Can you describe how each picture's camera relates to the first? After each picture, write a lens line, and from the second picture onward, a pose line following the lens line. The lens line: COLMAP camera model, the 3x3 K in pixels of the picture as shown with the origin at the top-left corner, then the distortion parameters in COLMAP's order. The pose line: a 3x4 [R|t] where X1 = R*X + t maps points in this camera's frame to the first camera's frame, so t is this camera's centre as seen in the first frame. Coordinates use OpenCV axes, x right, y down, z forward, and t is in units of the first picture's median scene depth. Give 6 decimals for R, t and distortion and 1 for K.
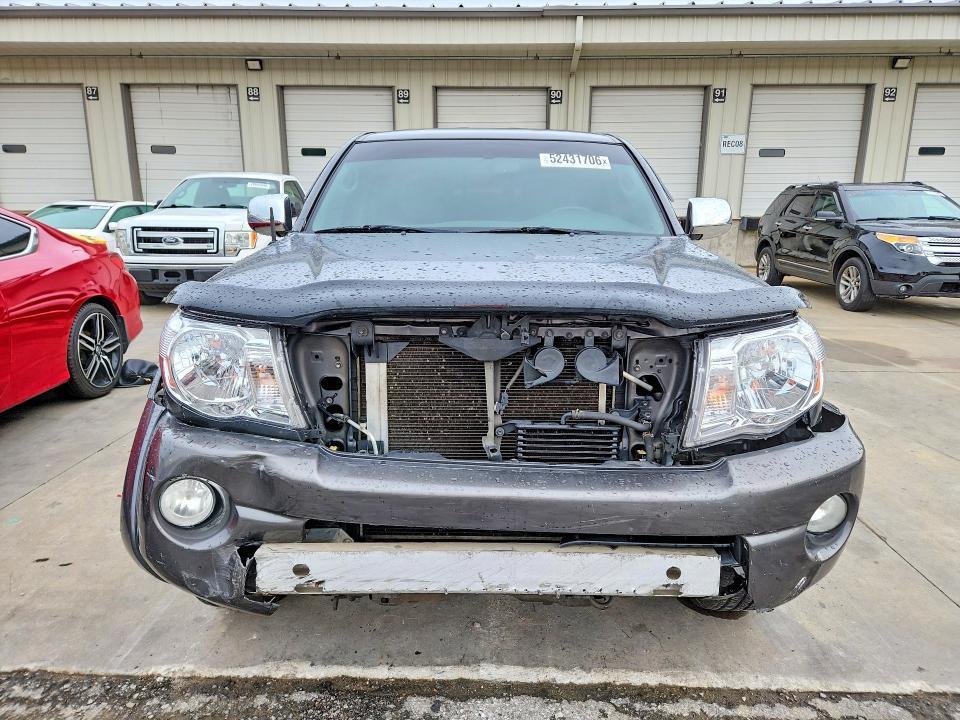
lens RADIAL K [[680.7, 0, 480.0], [0, 680.7, 360.0], [0, 0, 1]] dist [0.068709, -0.066915]
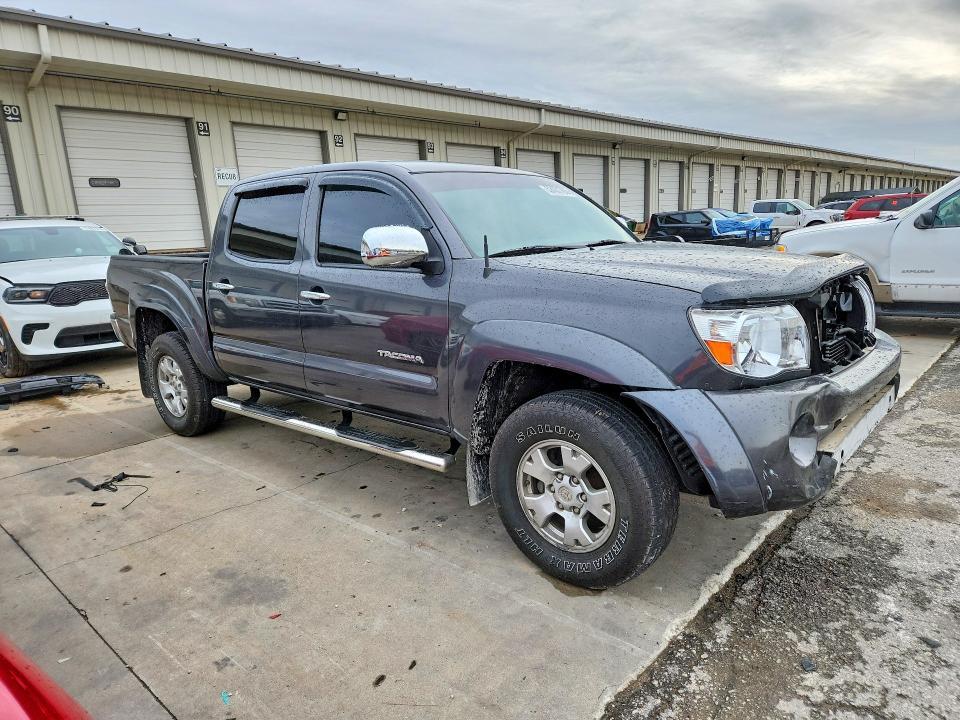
lens RADIAL K [[665.6, 0, 480.0], [0, 665.6, 360.0], [0, 0, 1]] dist [0.133255, -0.093490]
pose [[0.616318, -0.195028, 0.762966, -0.263099], [0.219835, 0.972941, 0.071120, -0.031152], [-0.756191, 0.123894, 0.642515, 0.075729]]
